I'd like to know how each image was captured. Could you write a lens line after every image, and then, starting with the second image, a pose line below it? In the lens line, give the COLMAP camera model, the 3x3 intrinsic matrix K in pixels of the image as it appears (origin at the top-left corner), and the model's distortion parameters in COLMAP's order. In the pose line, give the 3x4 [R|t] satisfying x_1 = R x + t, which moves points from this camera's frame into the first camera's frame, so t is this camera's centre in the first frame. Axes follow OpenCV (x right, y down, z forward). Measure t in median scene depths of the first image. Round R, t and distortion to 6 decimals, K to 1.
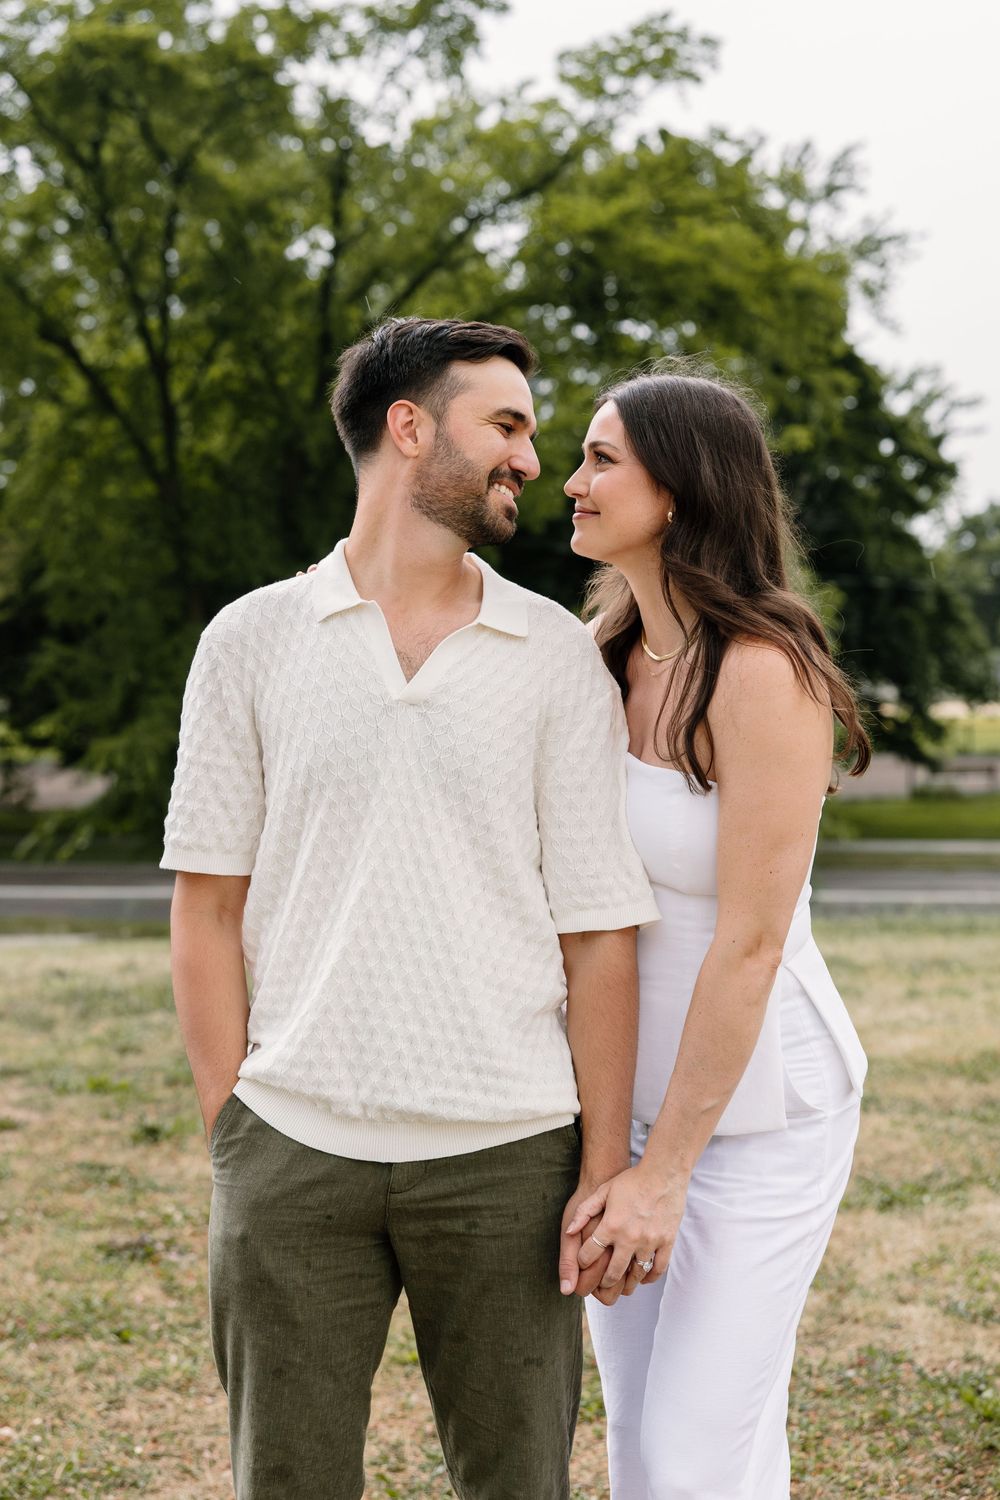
lens RADIAL K [[2208.8, 0, 498.0], [0, 2208.8, 749.7], [0, 0, 1]] dist [0.009783, 0.000000]
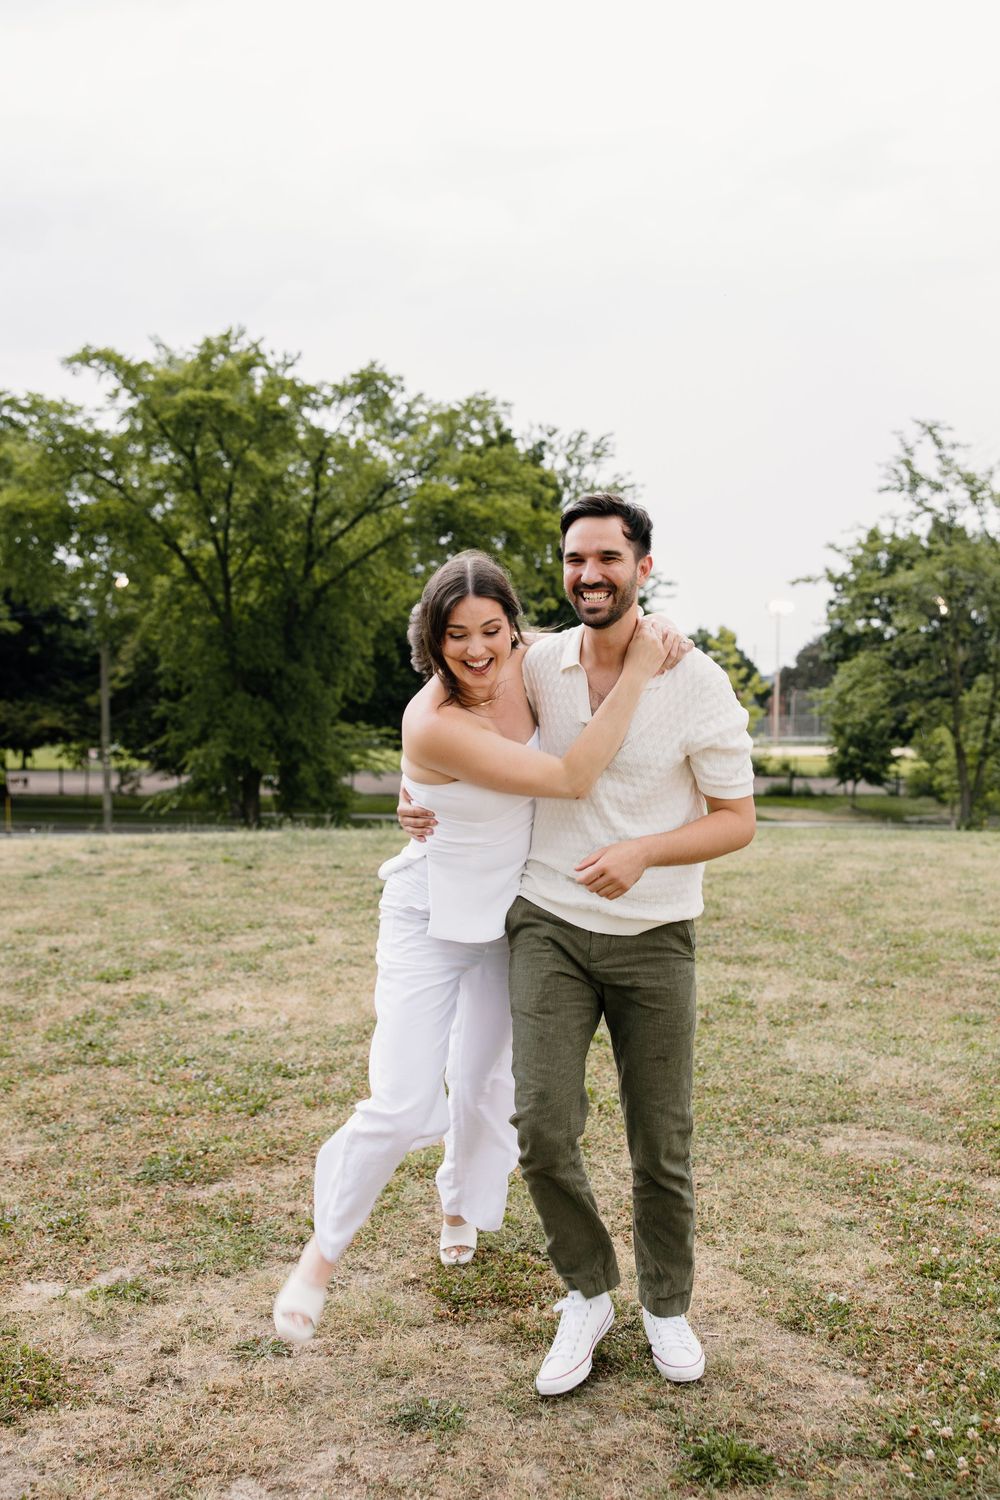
lens RADIAL K [[1463.4, 0, 505.3], [0, 1463.4, 749.1], [0, 0, 1]] dist [0.018346, 0.000000]
pose [[0.998239, 0.017658, 0.056636, 0.023234], [-0.016570, 0.999670, -0.019621, 0.014101], [-0.056964, 0.018648, 0.998202, -0.285055]]
